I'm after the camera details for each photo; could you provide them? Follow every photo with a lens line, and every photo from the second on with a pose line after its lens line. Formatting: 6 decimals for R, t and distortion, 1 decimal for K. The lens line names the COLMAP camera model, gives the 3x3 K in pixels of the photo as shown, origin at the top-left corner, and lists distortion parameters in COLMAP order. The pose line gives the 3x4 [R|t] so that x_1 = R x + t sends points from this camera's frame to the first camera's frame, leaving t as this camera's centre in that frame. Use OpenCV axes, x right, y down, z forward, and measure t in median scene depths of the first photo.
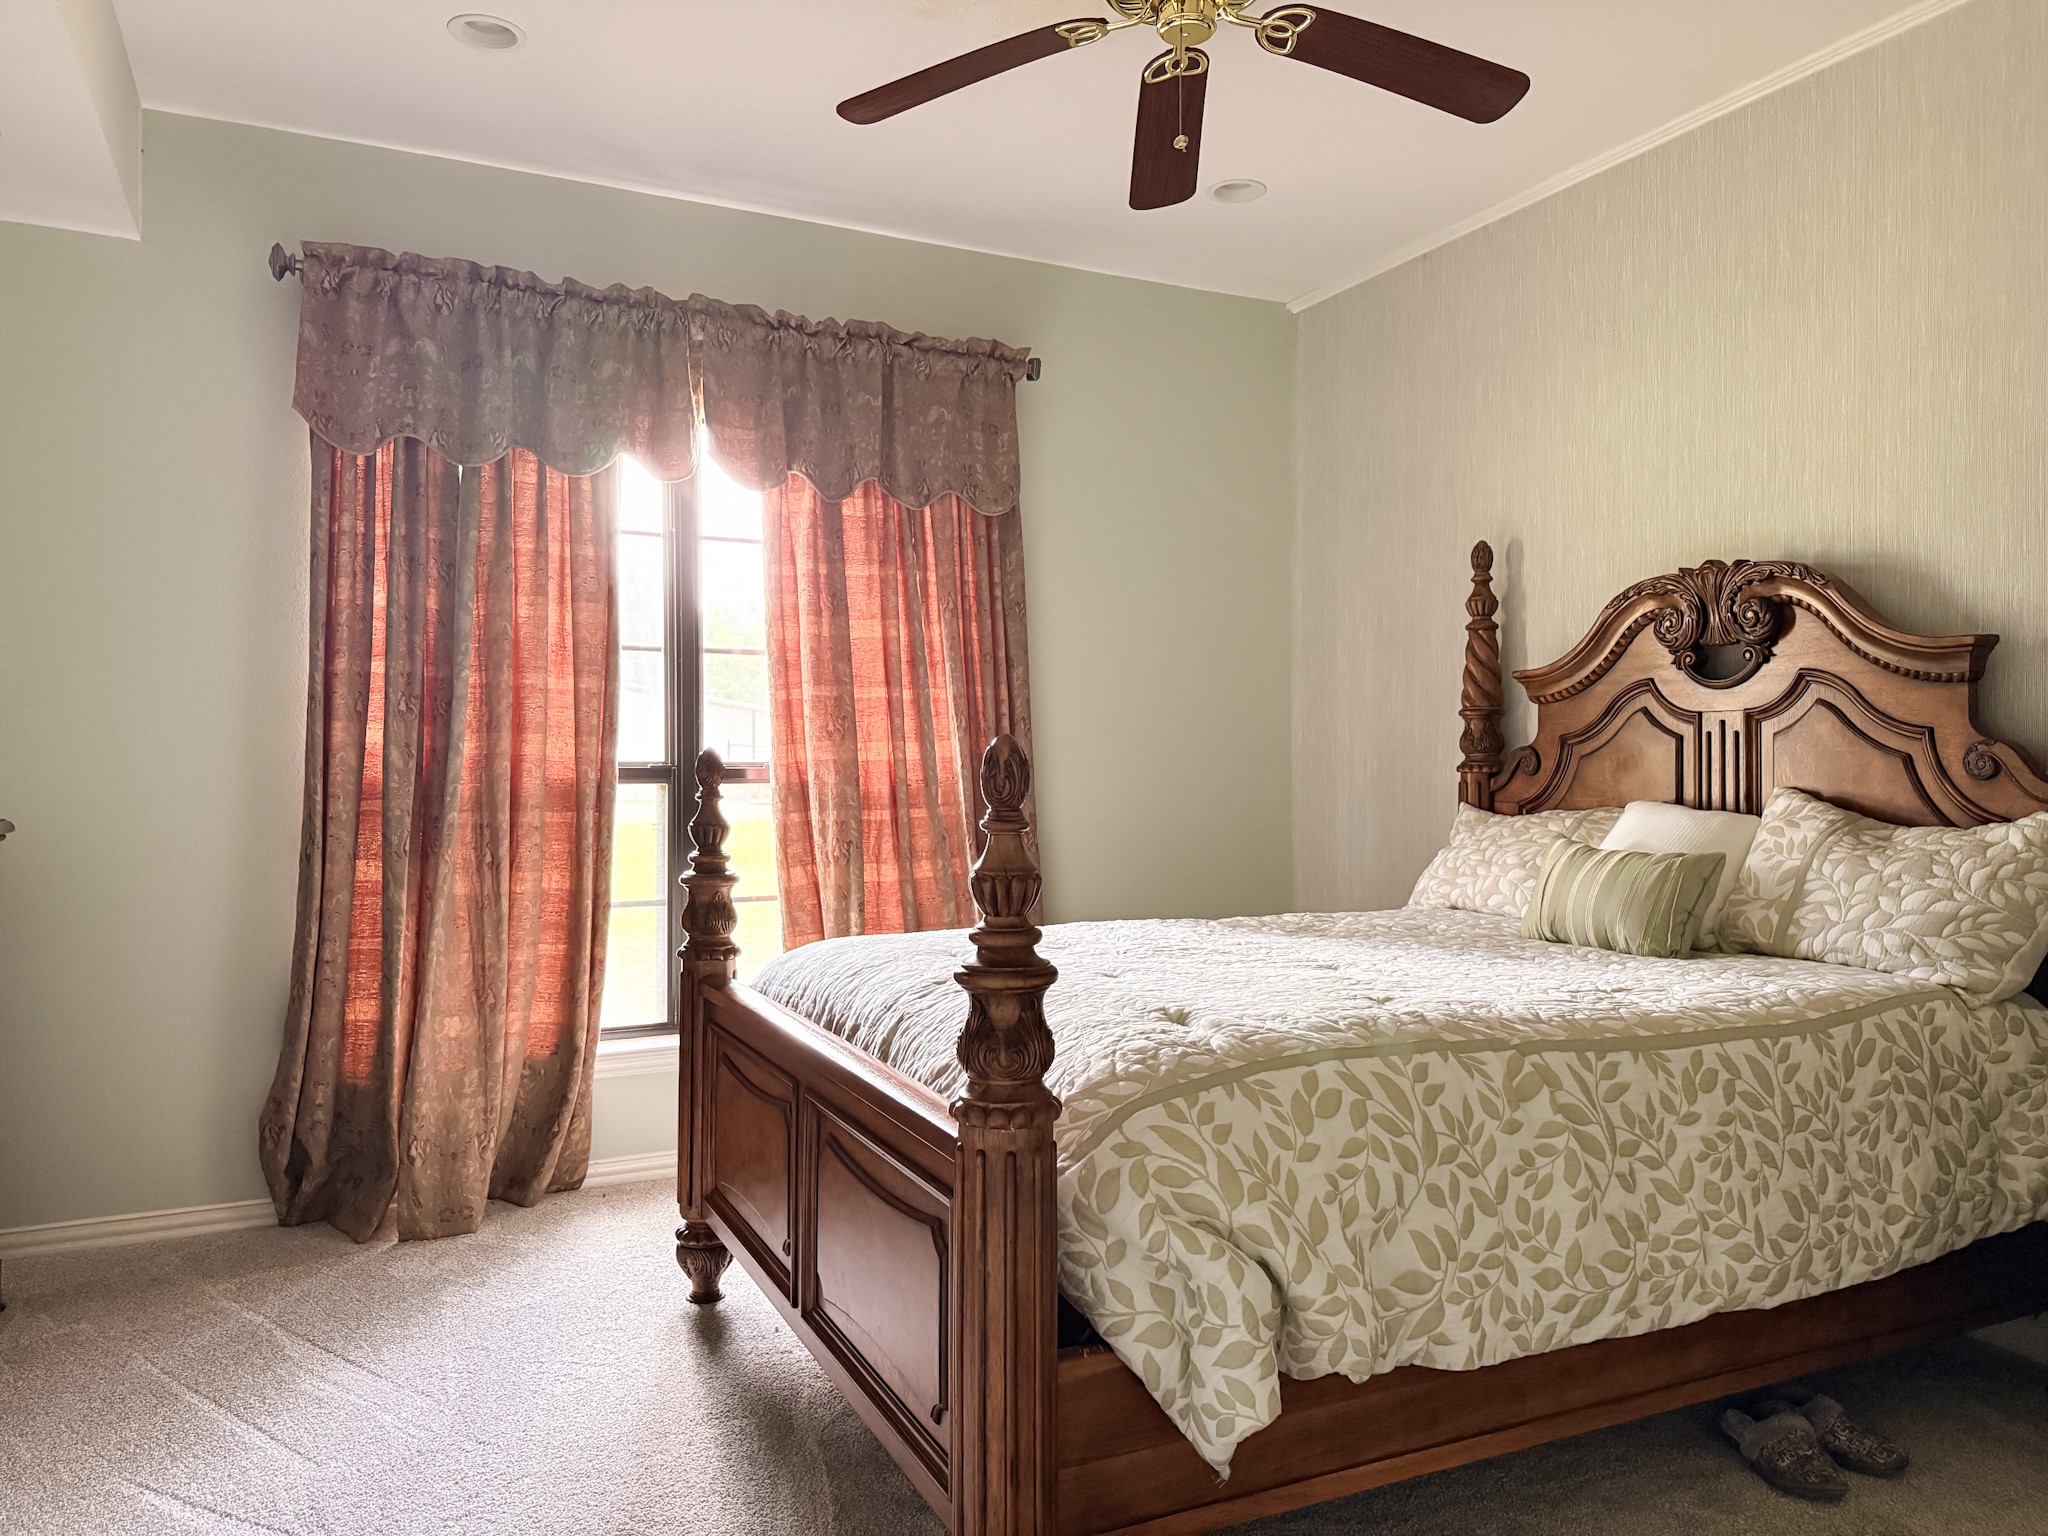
lens RADIAL K [[1424.7, 0, 1028.1], [0, 1424.7, 776.9], [0, 0, 1]] dist [0.057740, -0.003579]
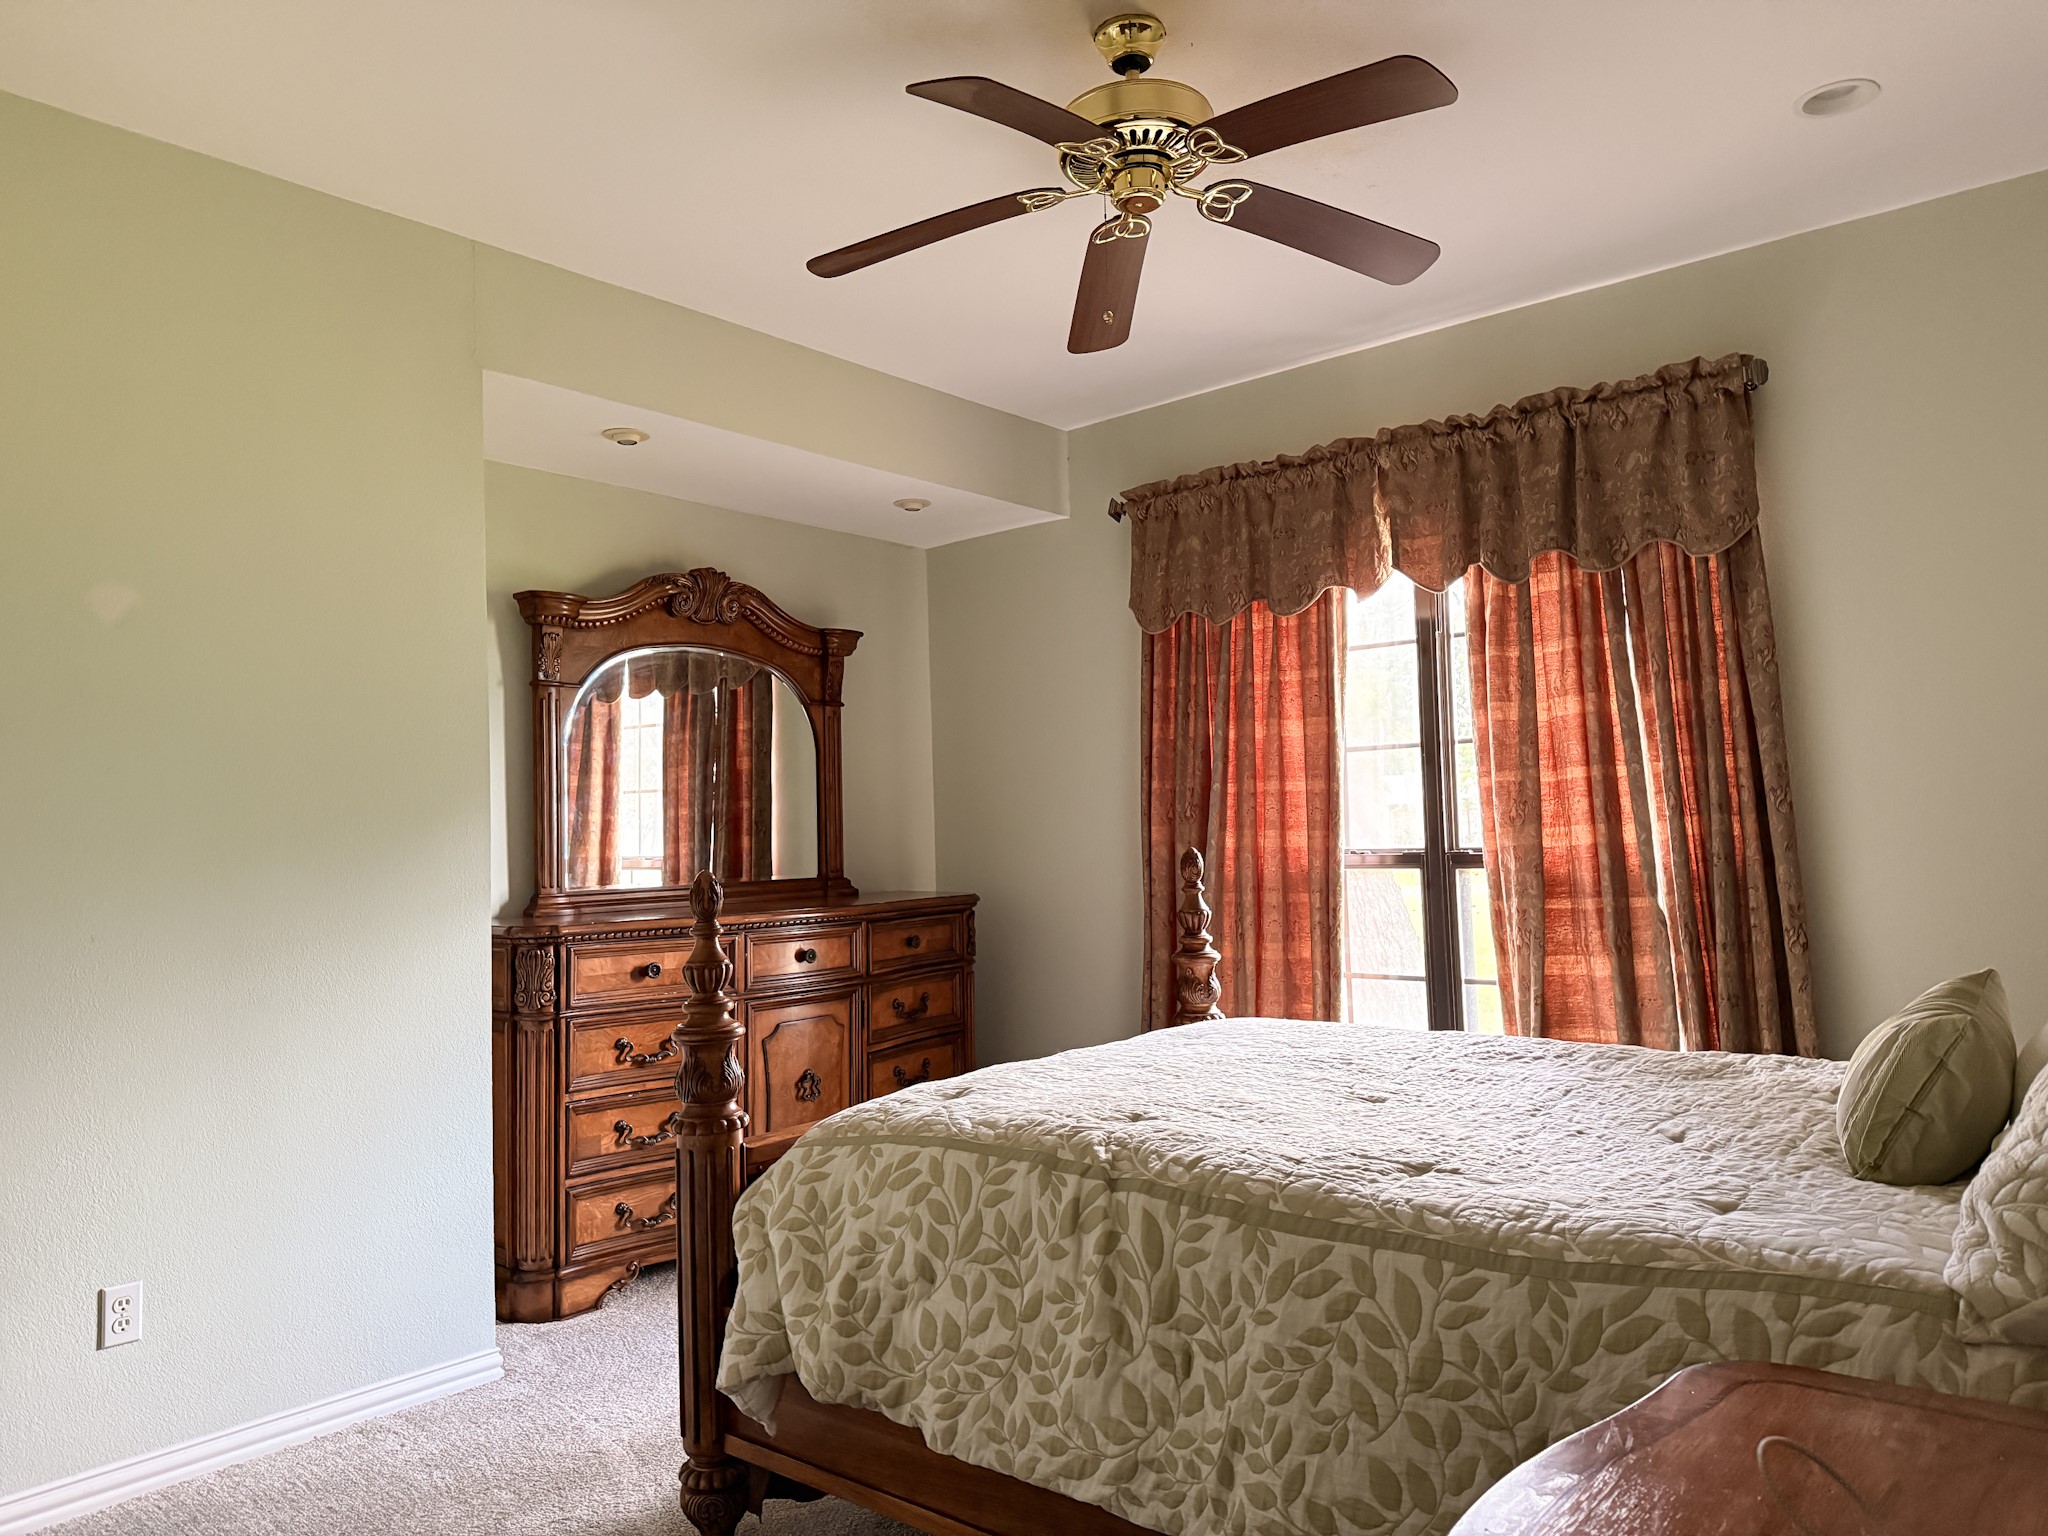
lens RADIAL K [[1426.7, 0, 1029.9], [0, 1426.7, 773.7], [0, 0, 1]] dist [0.057844, -0.074003]
pose [[0.398070, -0.055483, -0.915675, 0.737487], [0.021009, 0.998459, -0.051366, -0.020946], [0.917114, 0.001210, 0.398623, 0.347719]]
